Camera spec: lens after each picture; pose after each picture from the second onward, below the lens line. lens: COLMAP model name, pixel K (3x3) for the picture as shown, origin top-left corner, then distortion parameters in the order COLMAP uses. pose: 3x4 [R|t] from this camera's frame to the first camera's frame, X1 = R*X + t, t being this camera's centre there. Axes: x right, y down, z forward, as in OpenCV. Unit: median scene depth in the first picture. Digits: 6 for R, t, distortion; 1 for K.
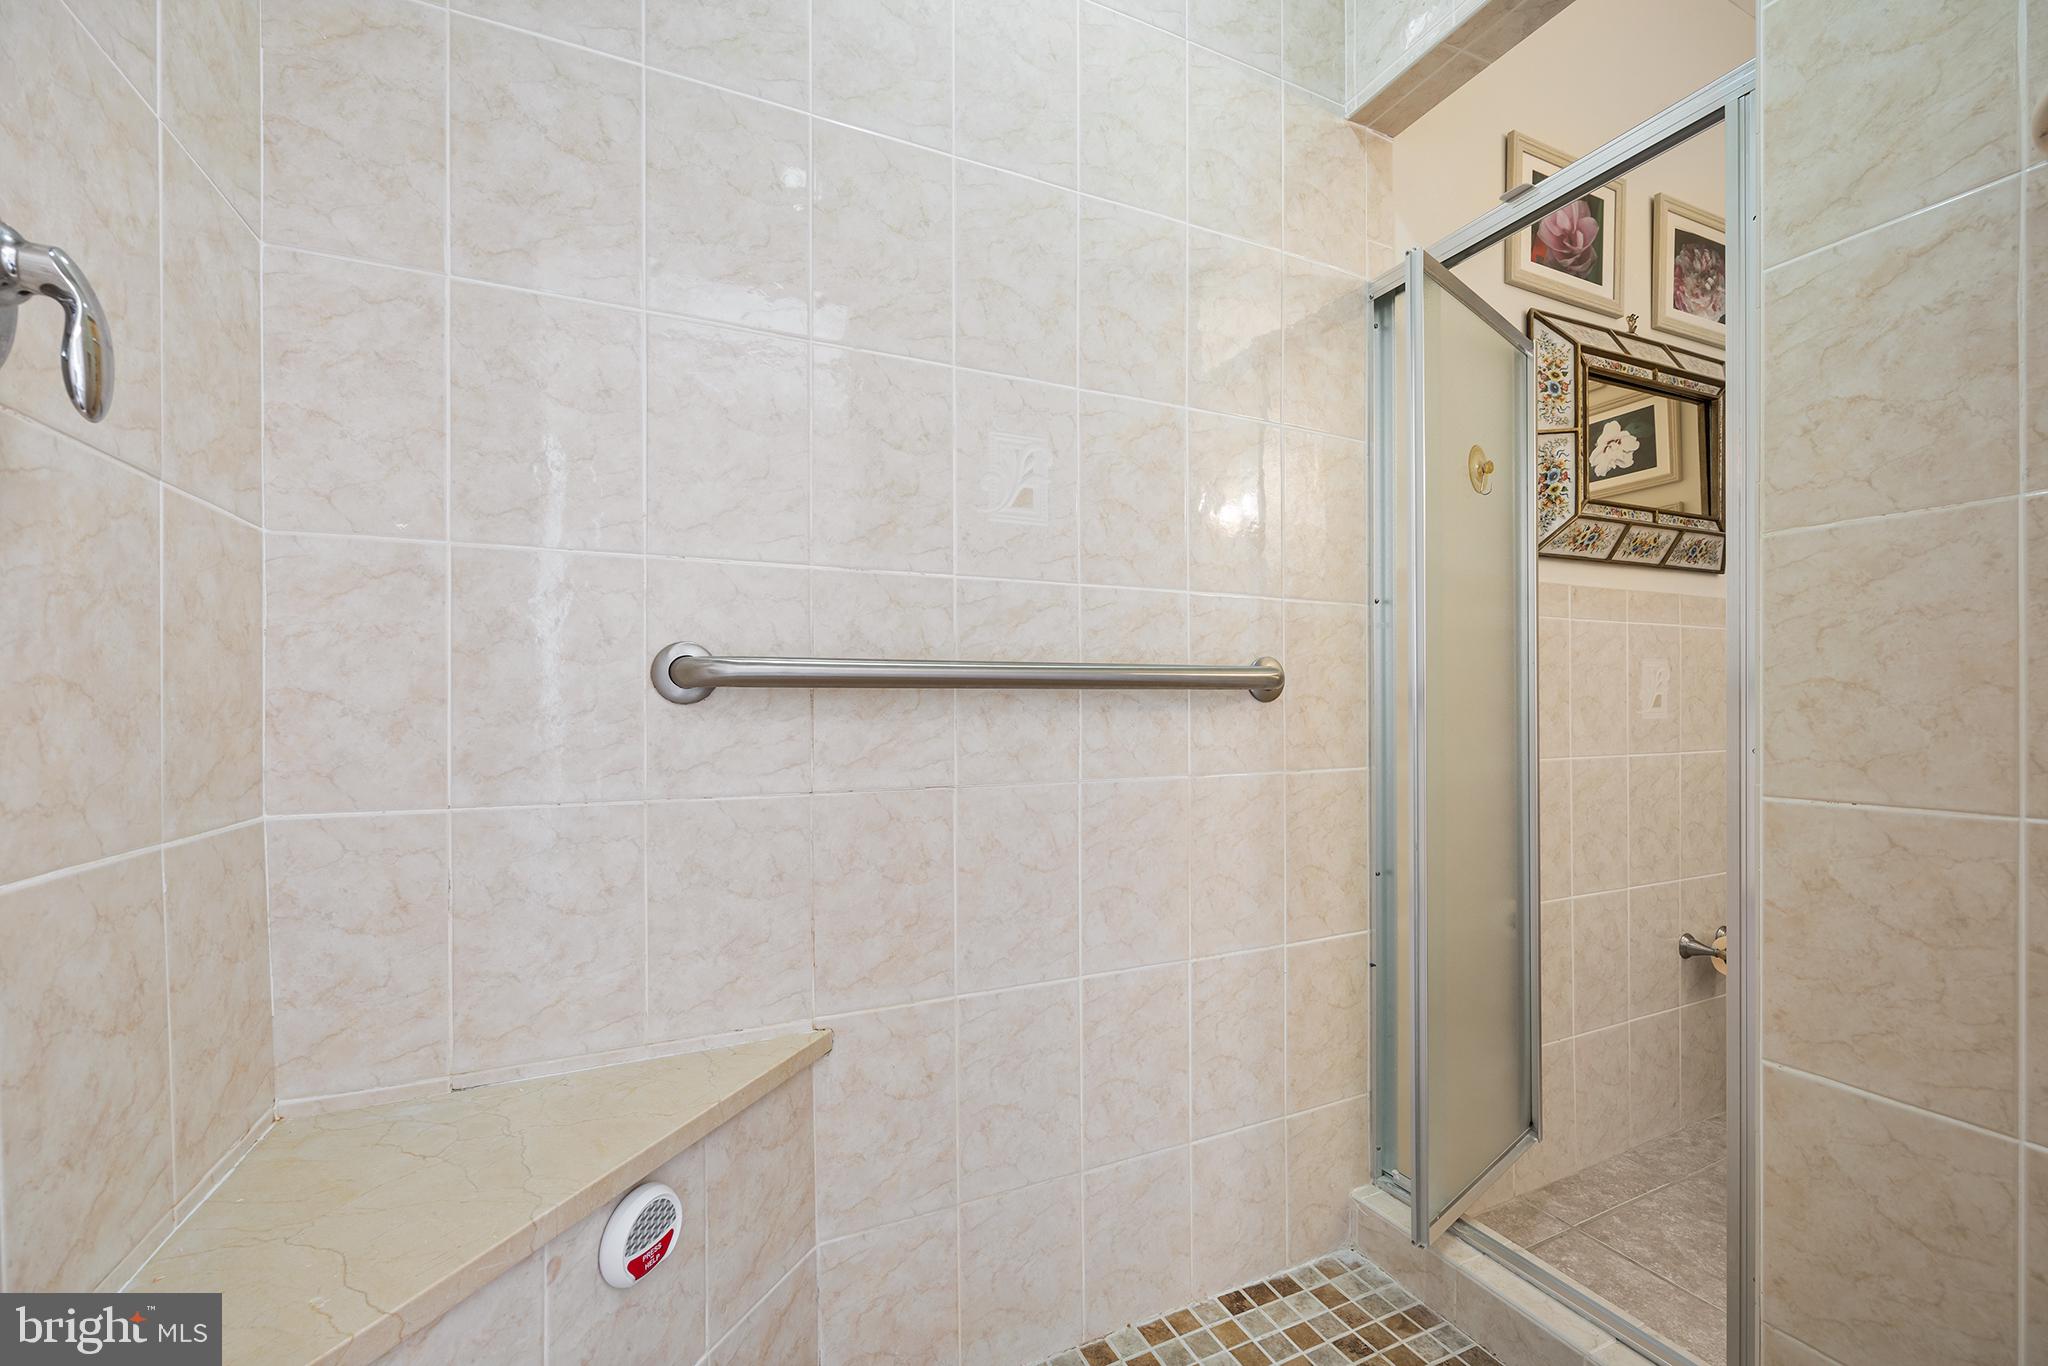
lens RADIAL K [[840.0, 0, 1017.1], [0, 840.0, 714.0], [0, 0, 1]] dist [-0.002225, -0.000059]
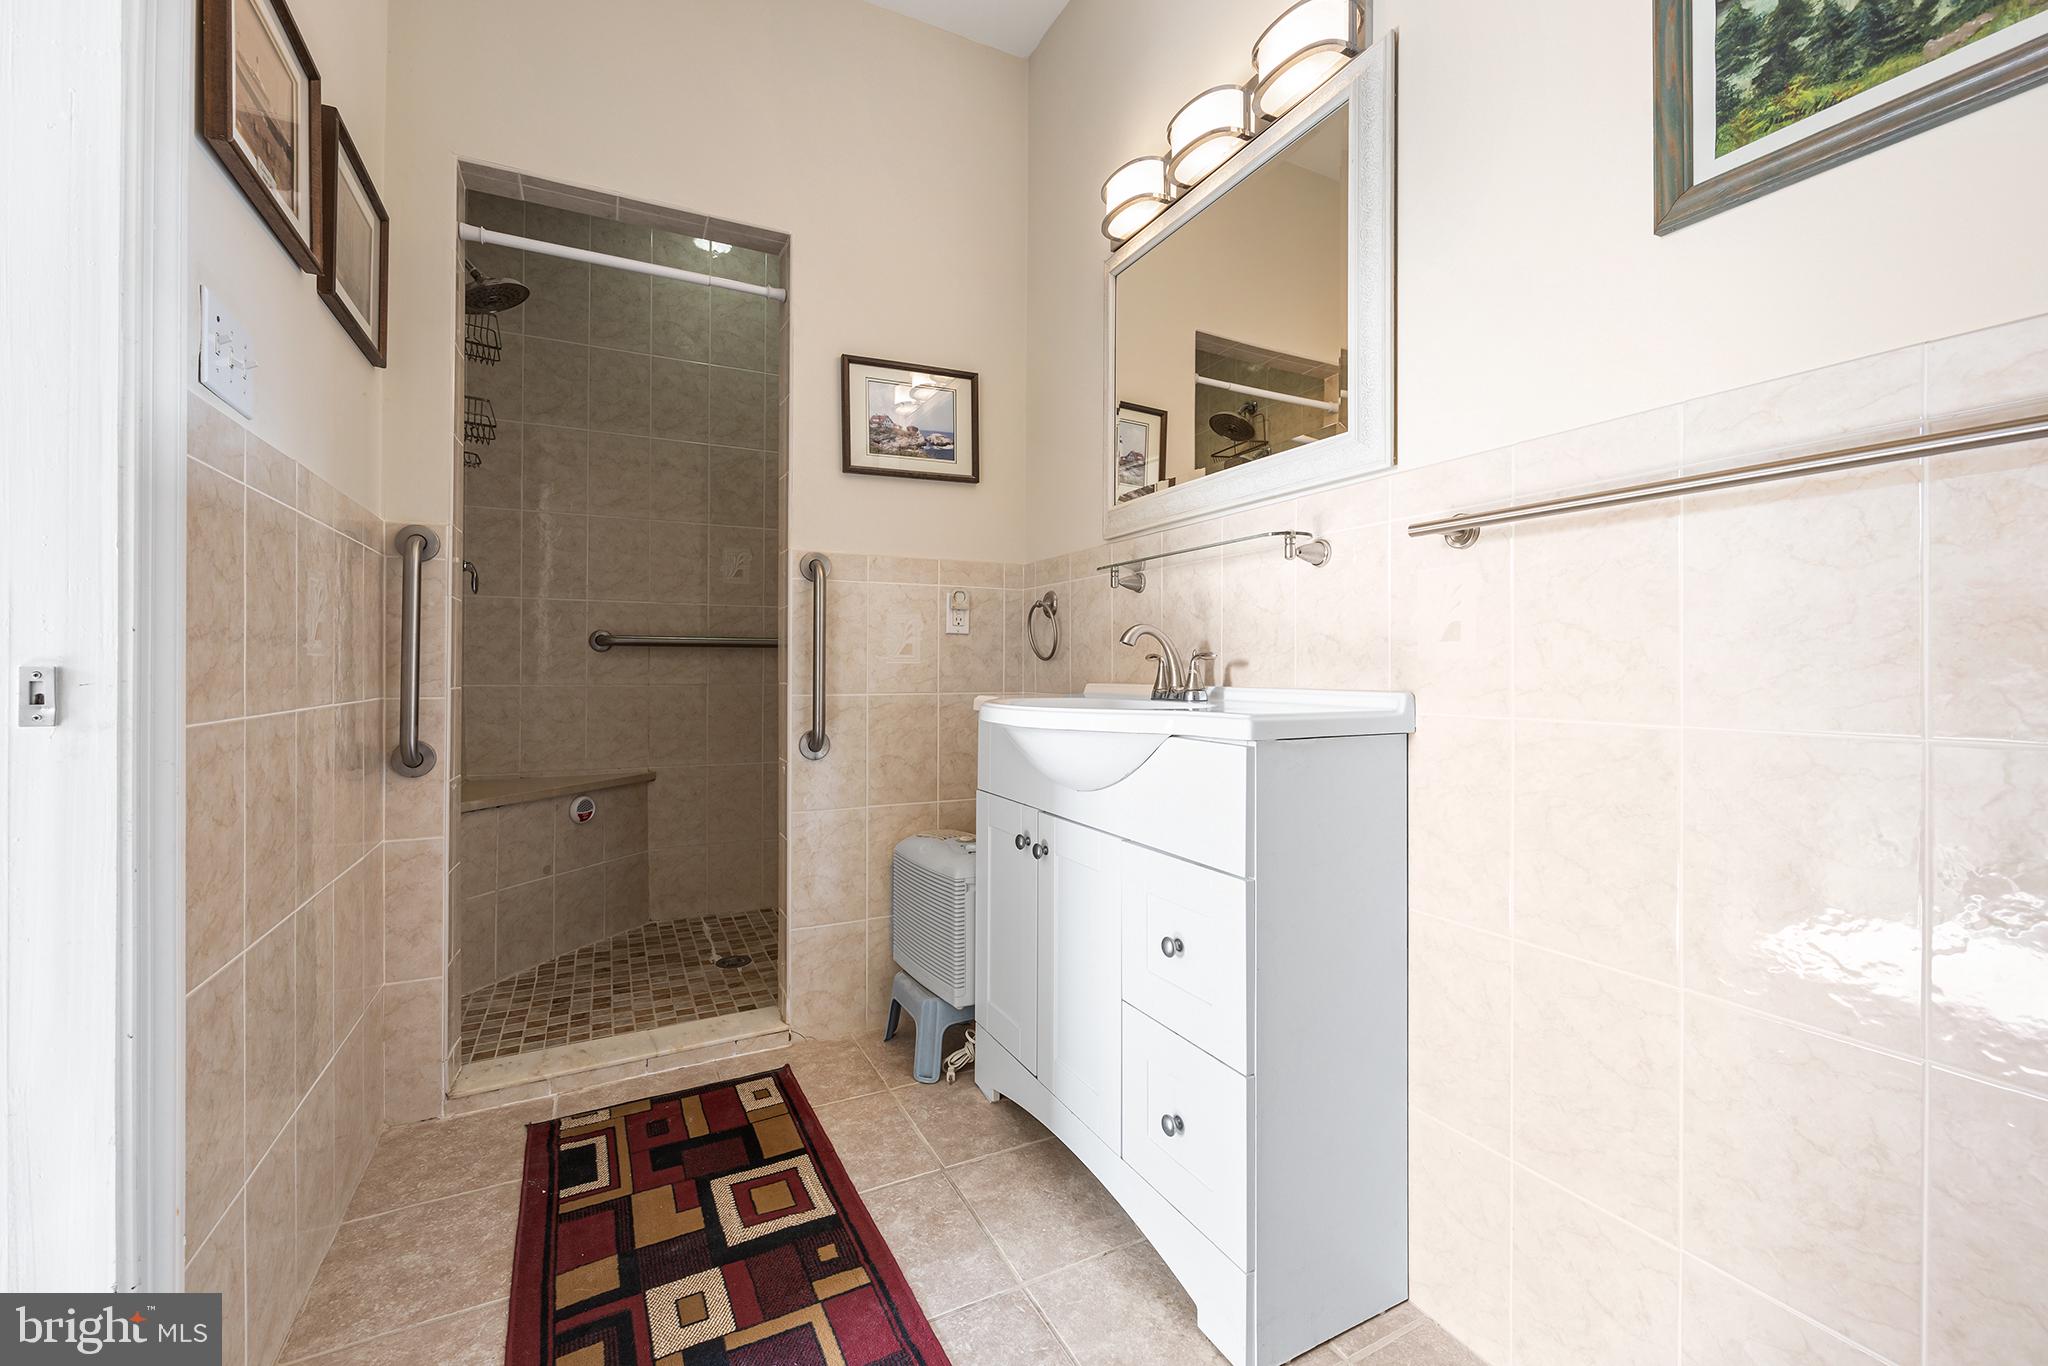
lens RADIAL K [[840.0, 0, 1007.6], [0, 840.0, 673.8], [0, 0, 1]] dist [-0.002225, -0.000059]
pose [[0.999596, 0.010762, 0.026320, 0.893474], [-0.010760, 0.999942, -0.000225, 0.048254], [-0.026321, -0.000059, 0.999654, -1.851568]]
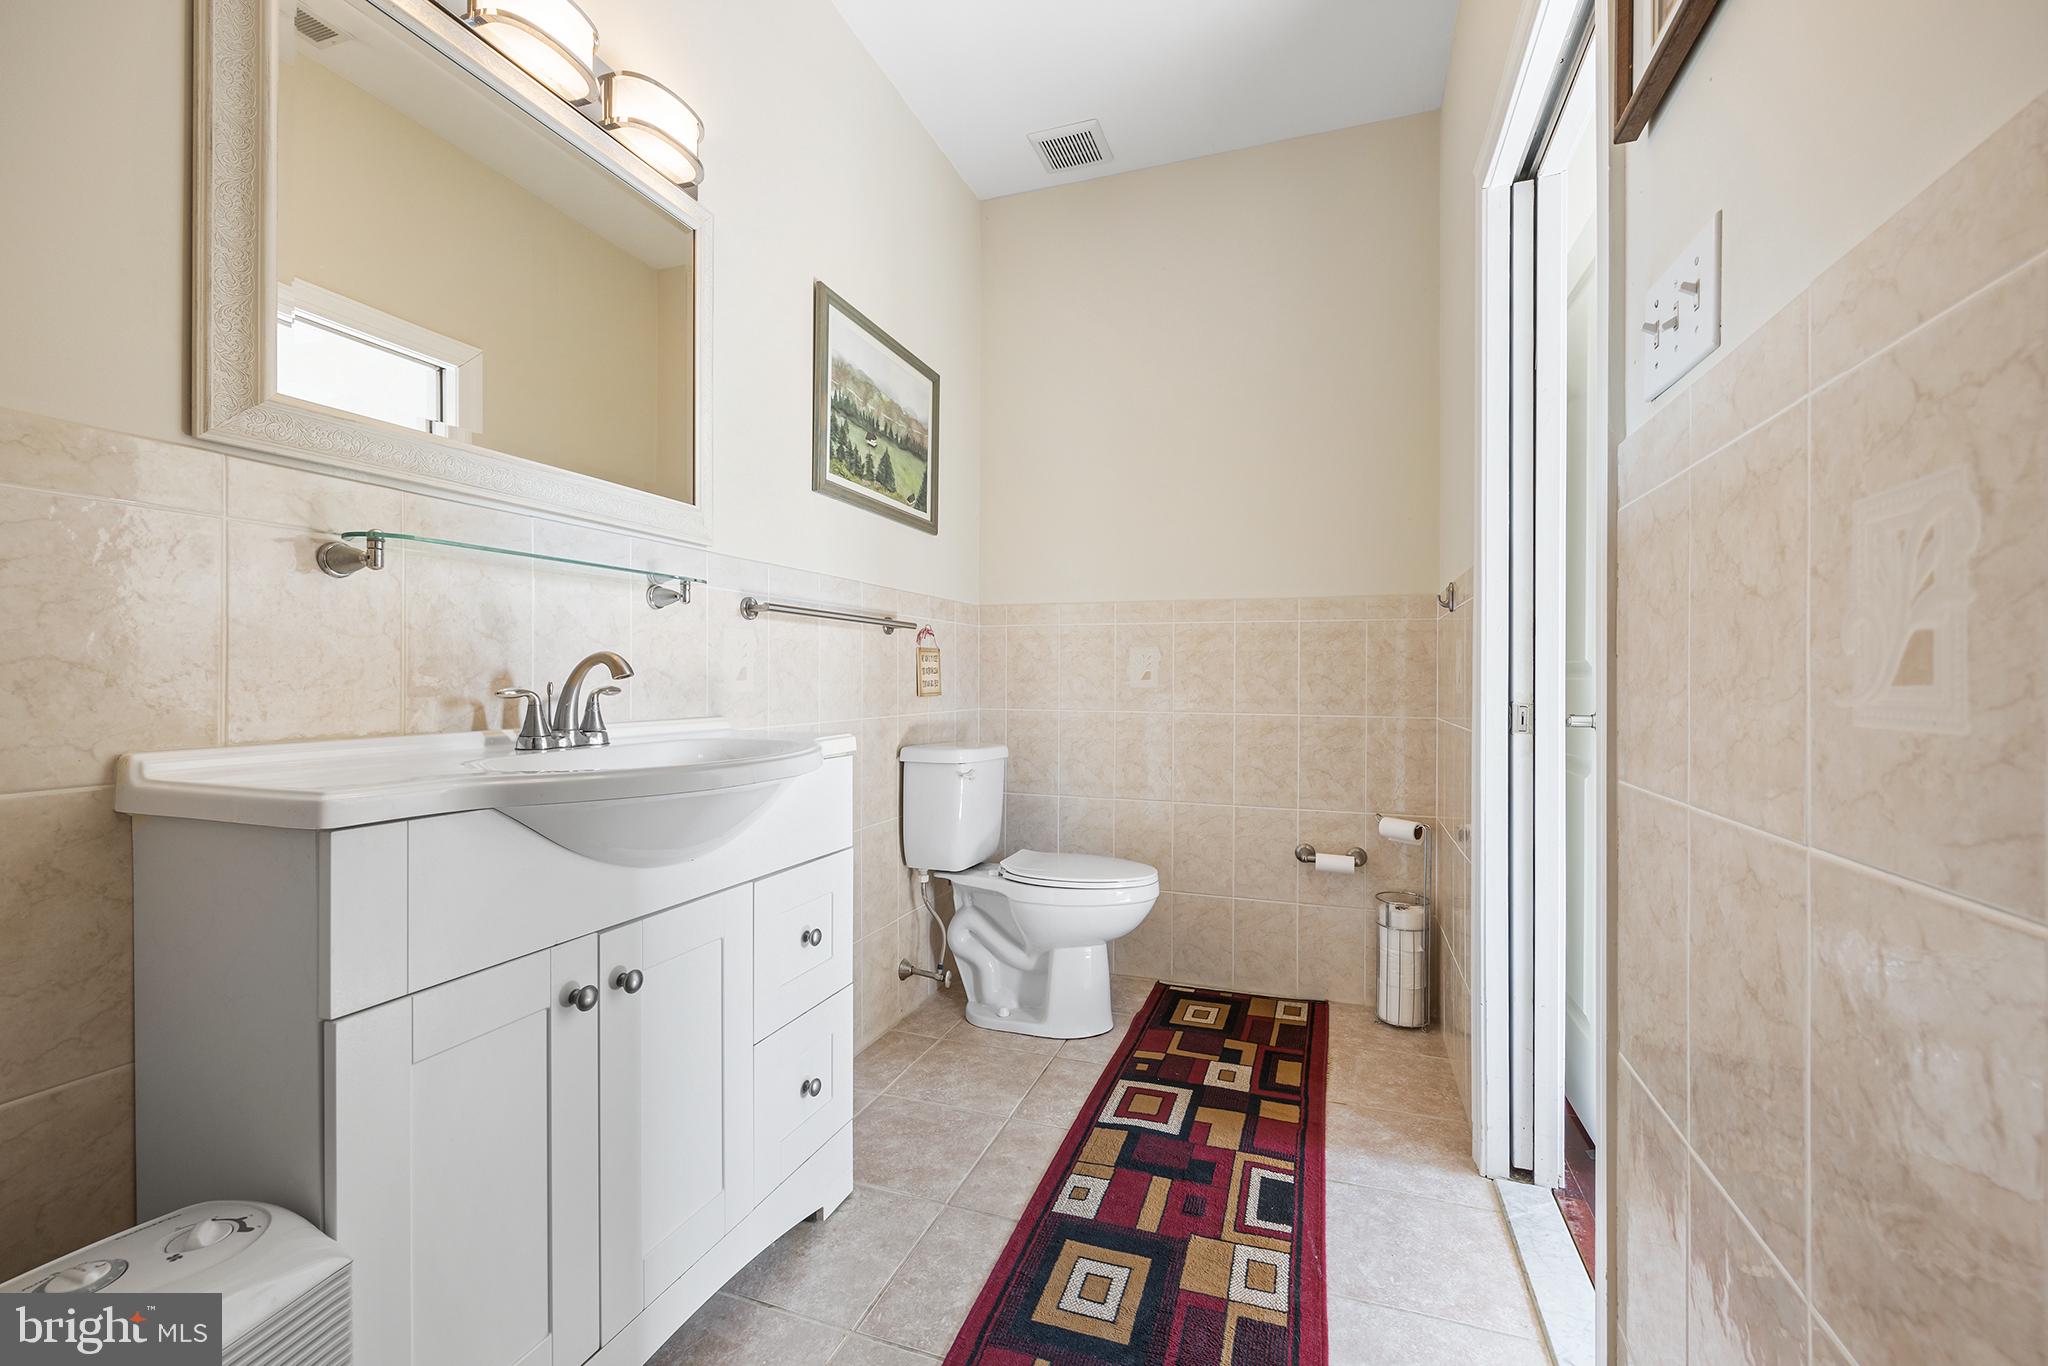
lens RADIAL K [[840.0, 0, 1022.0], [0, 840.0, 683.3], [0, 0, 1]] dist [-0.002225, -0.000059]
pose [[-0.696619, 0.009447, 0.717380, -2.908763], [0.013076, 0.999914, -0.000471, -0.093253], [-0.717323, 0.009052, -0.696682, 5.510170]]
